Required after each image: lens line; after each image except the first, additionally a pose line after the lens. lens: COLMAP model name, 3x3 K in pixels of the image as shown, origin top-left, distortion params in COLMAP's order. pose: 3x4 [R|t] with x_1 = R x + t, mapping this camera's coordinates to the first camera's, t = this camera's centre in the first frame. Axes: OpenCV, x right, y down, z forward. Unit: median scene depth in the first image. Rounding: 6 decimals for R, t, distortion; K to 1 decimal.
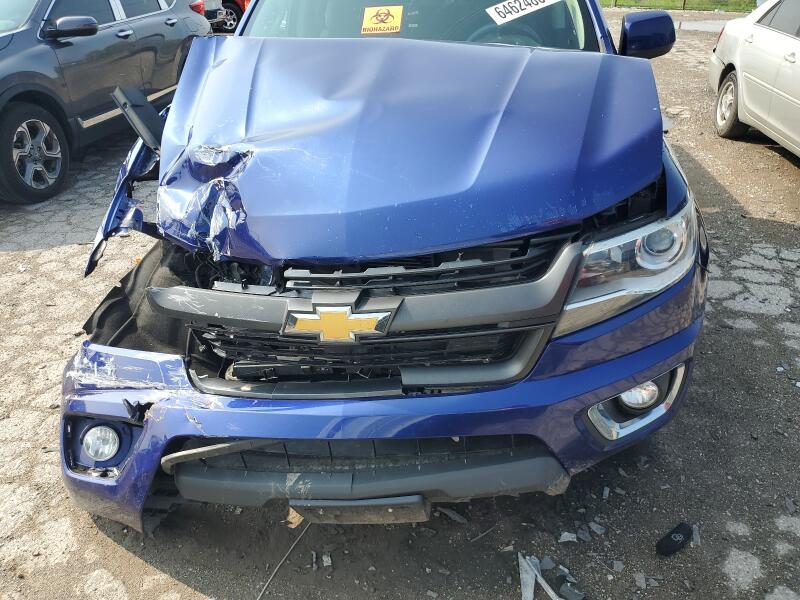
lens RADIAL K [[610.9, 0, 393.3], [0, 610.9, 299.6], [0, 0, 1]] dist [0.003897, 0.009822]
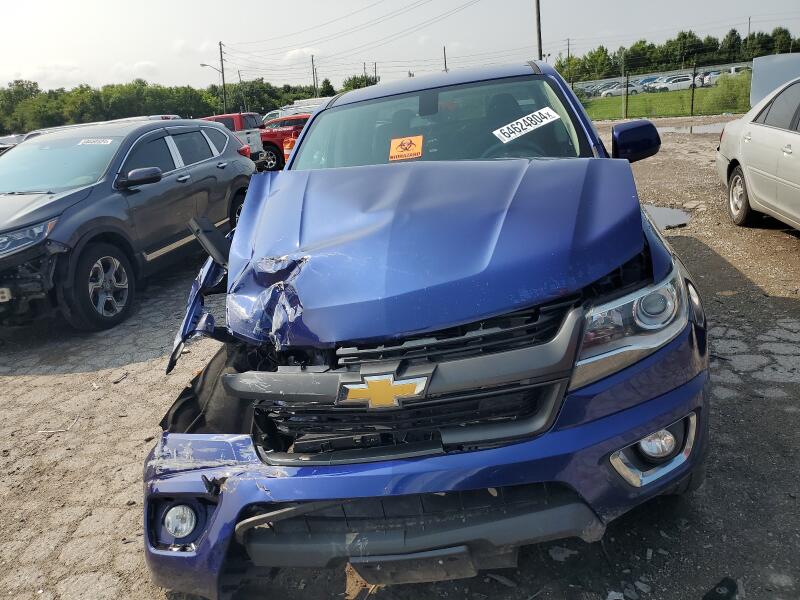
lens RADIAL K [[608.4, 0, 400.0], [0, 608.4, 300.0], [0, 0, 1]] dist [0.005376, -0.004575]
pose [[0.996154, -0.072617, -0.049039, 0.008615], [0.062400, 0.980793, -0.184800, 0.067751], [0.061516, 0.181029, 0.981552, -0.144714]]
